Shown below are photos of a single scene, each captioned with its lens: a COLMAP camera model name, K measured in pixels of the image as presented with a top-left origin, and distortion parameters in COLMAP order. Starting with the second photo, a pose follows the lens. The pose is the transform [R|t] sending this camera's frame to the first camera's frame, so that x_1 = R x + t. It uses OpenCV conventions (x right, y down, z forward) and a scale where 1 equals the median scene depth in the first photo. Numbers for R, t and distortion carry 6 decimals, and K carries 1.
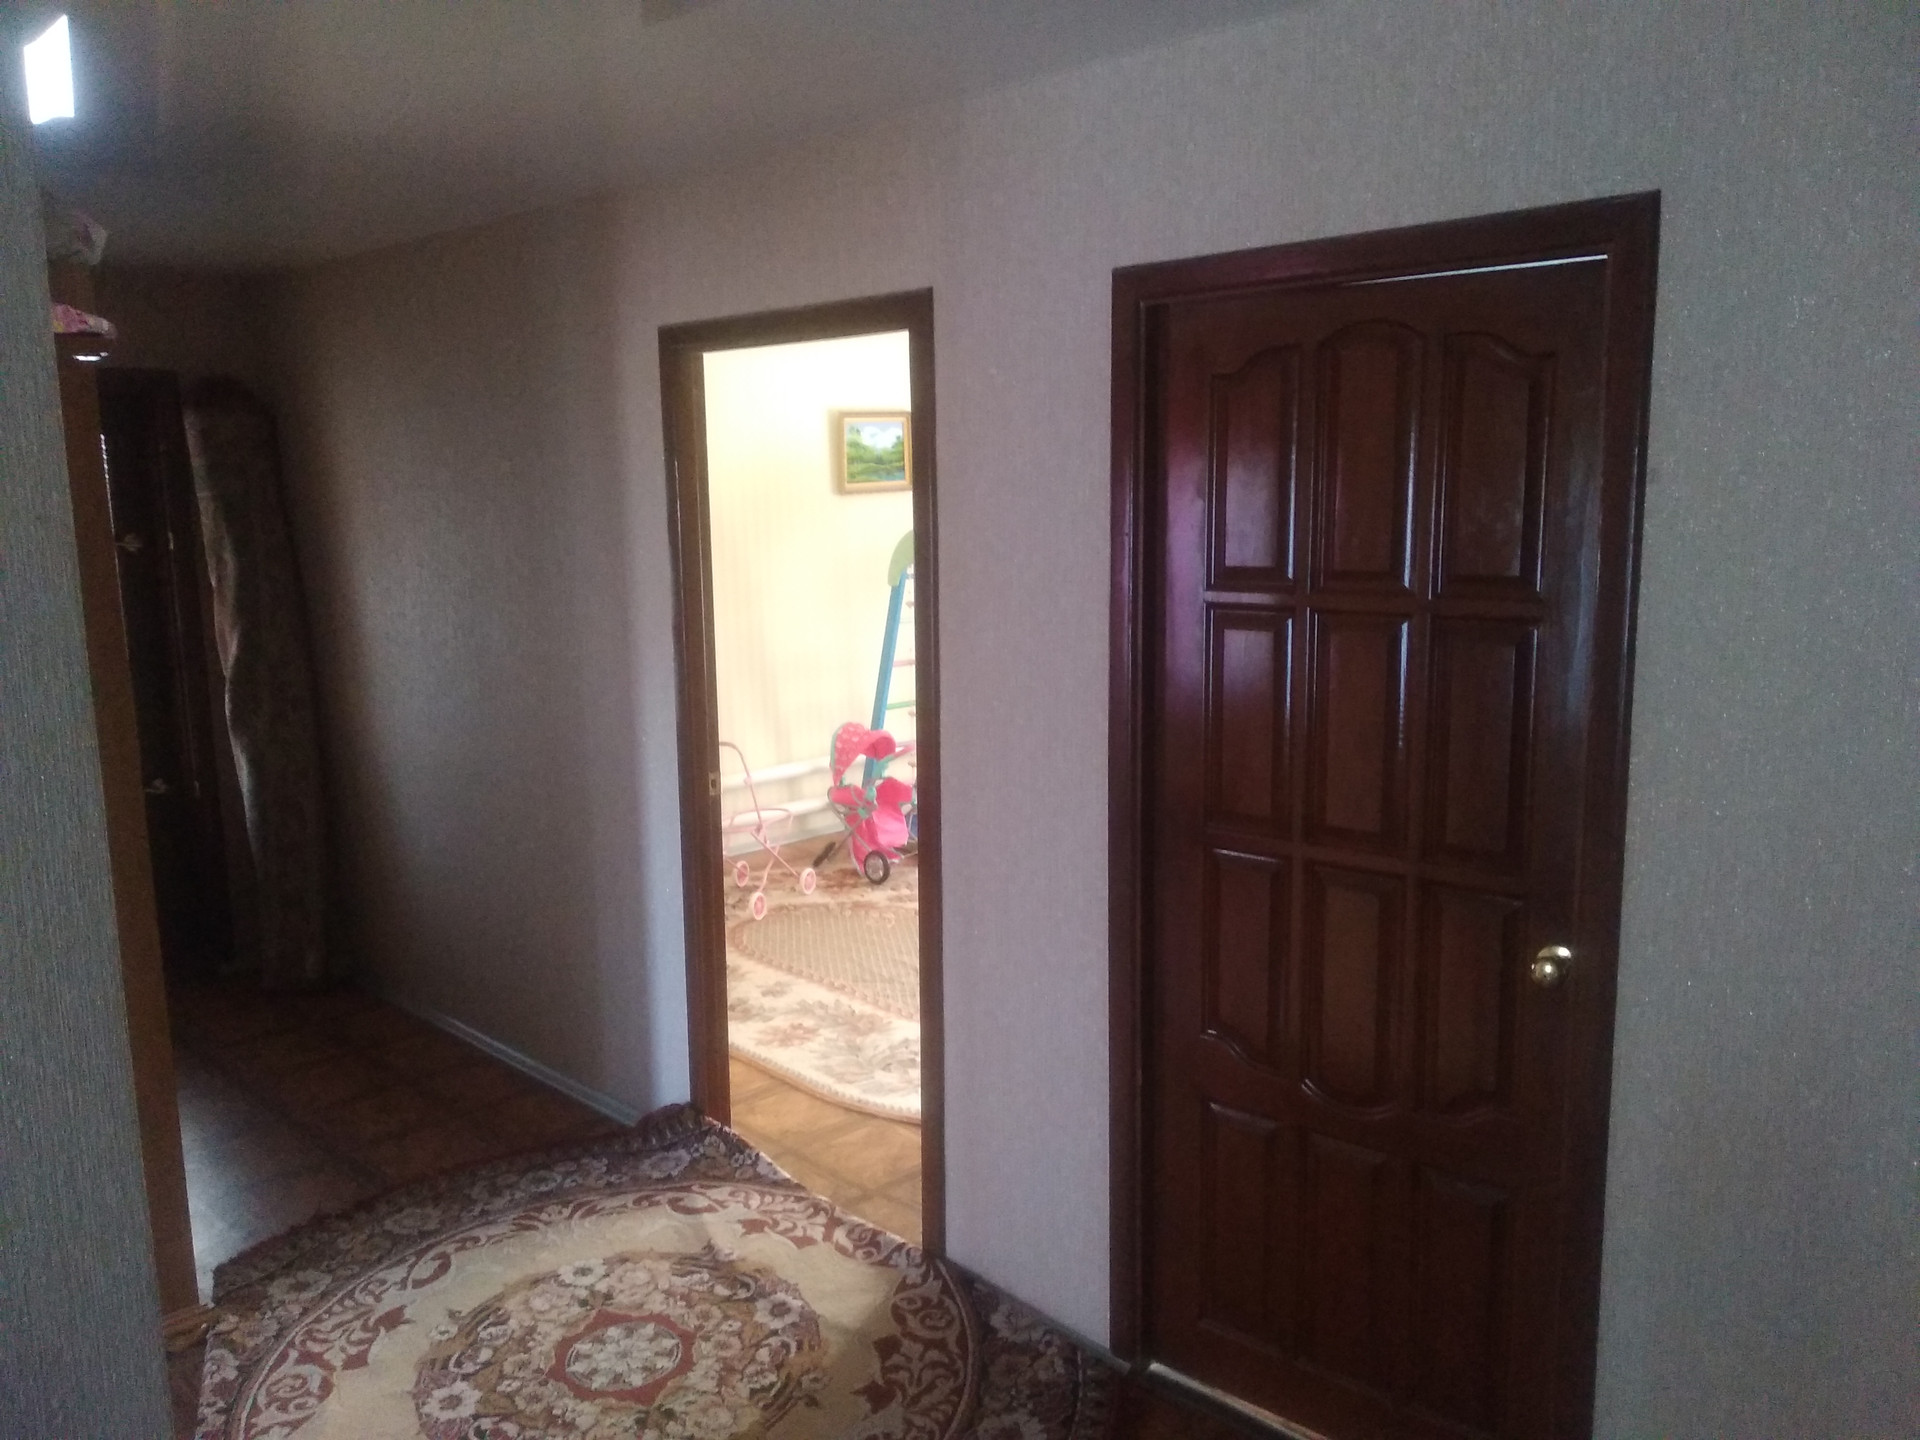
lens RADIAL K [[1485.5, 0, 960.0], [0, 1485.5, 720.0], [0, 0, 1]] dist [0.043785, -0.070303]
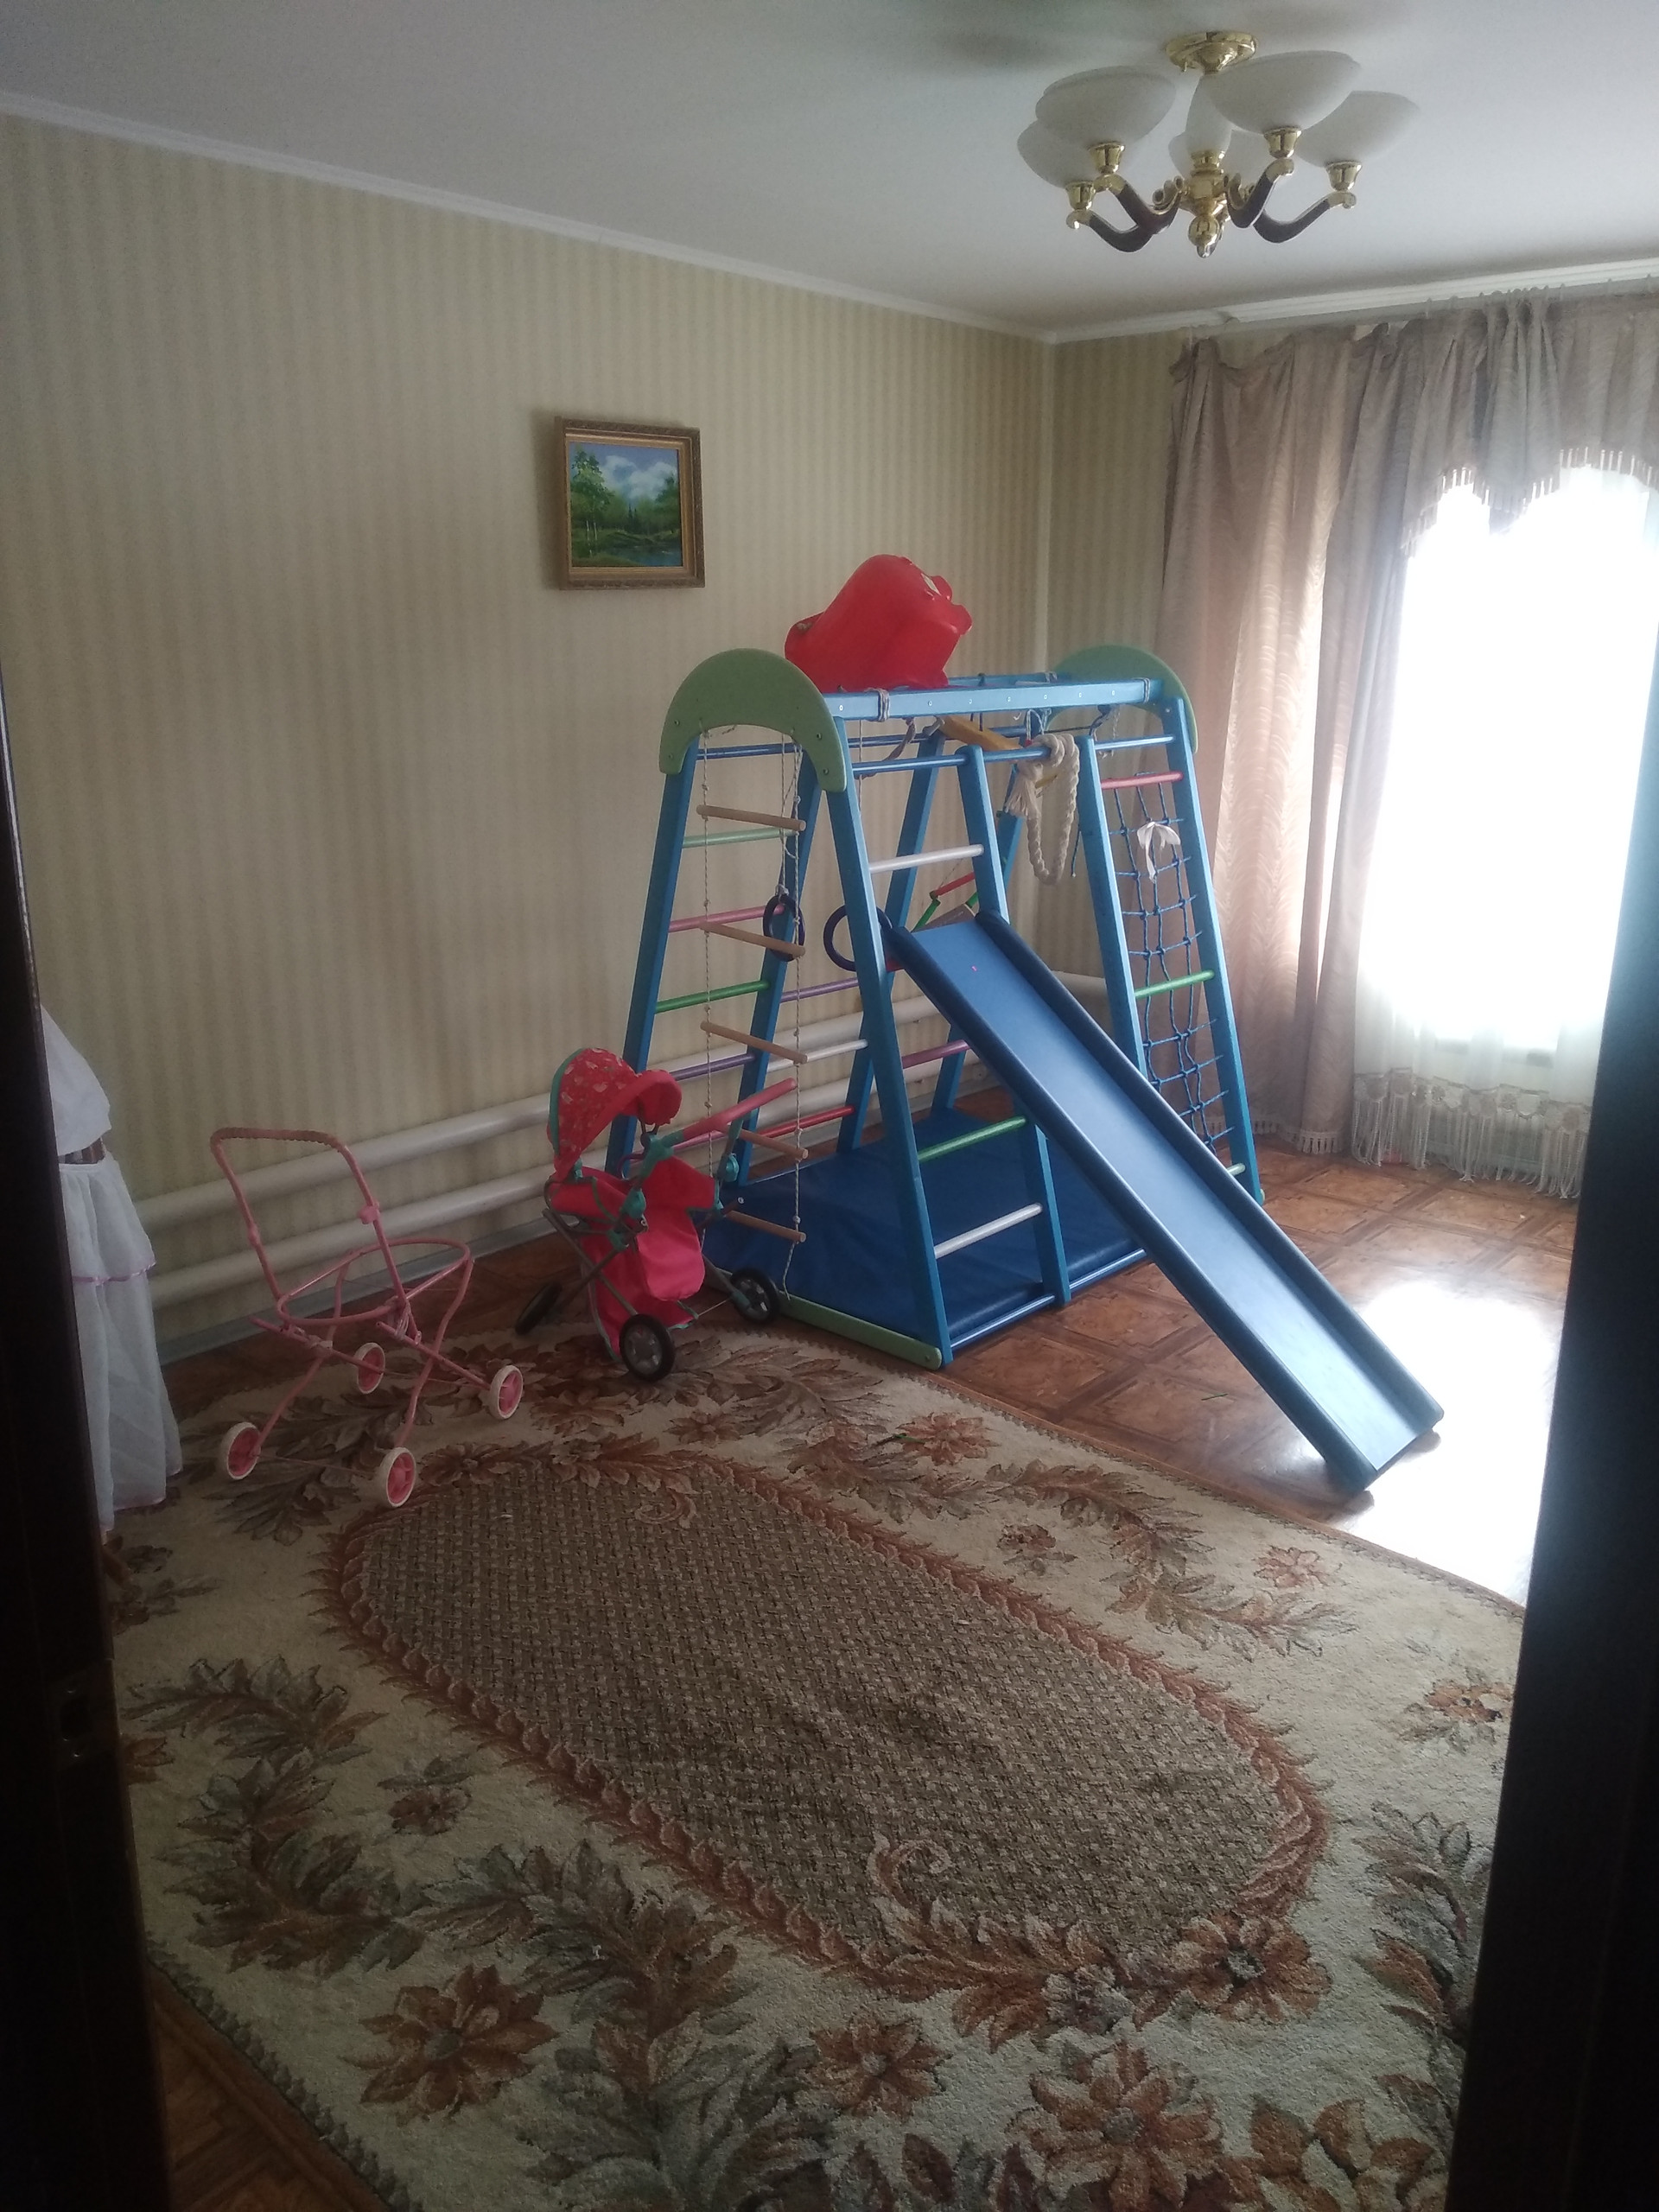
lens RADIAL K [[1711.4, 0, 829.5], [0, 1711.4, 1106.0], [0, 0, 1]] dist [0.043785, -0.070303]
pose [[0.996382, -0.001696, 0.084973, -0.043773], [-0.007947, 0.993562, 0.113013, -0.047245], [-0.084618, -0.113280, 0.989953, 0.438835]]
